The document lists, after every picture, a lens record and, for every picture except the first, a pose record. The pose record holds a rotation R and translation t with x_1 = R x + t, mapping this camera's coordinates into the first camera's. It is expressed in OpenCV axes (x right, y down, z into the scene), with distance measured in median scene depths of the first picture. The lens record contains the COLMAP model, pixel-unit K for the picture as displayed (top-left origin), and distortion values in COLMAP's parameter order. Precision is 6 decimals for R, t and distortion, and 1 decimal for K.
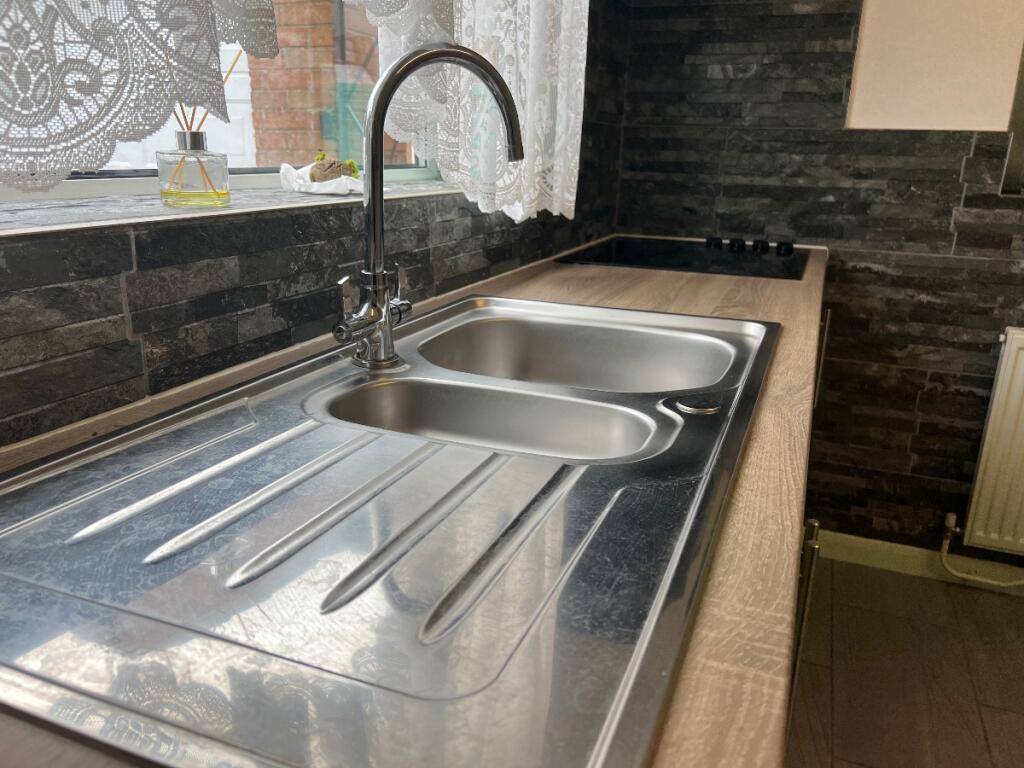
lens RADIAL K [[780.2, 0, 512.0], [0, 780.2, 384.0], [0, 0, 1]] dist [0.056624, -0.068433]
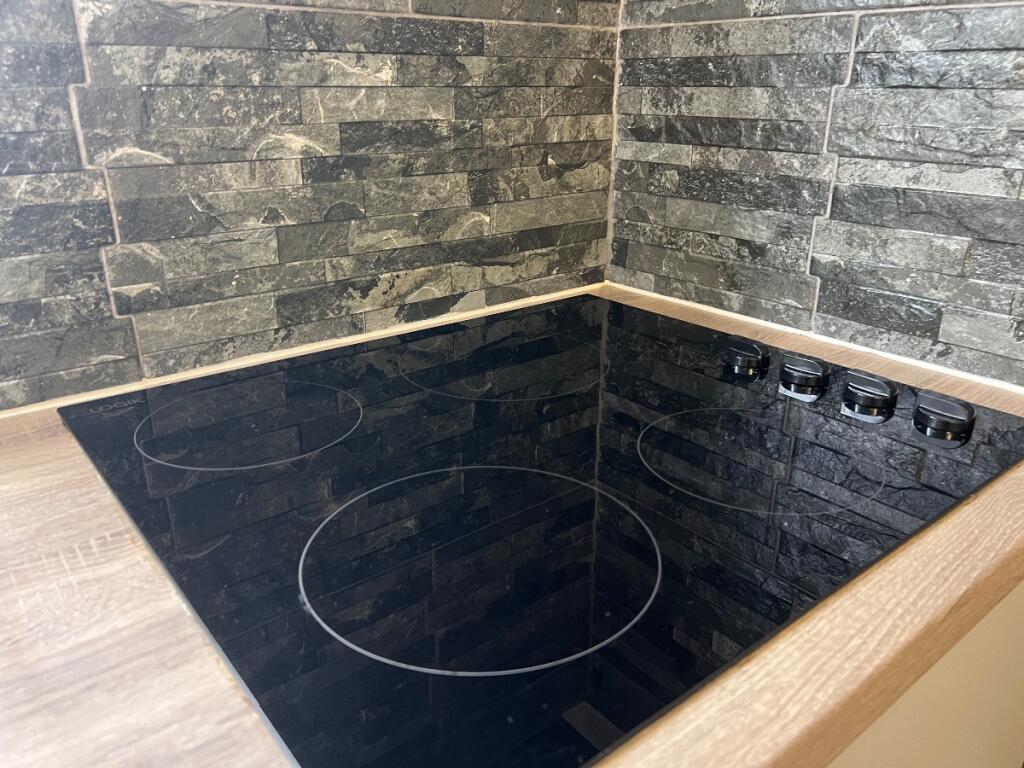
lens RADIAL K [[780.2, 0, 512.0], [0, 780.2, 384.0], [0, 0, 1]] dist [0.056624, -0.068433]
pose [[0.873933, 0.153456, -0.461185, 0.320738], [-0.122596, 0.987768, 0.096357, -0.183551], [0.470330, -0.027670, 0.882057, 0.623257]]
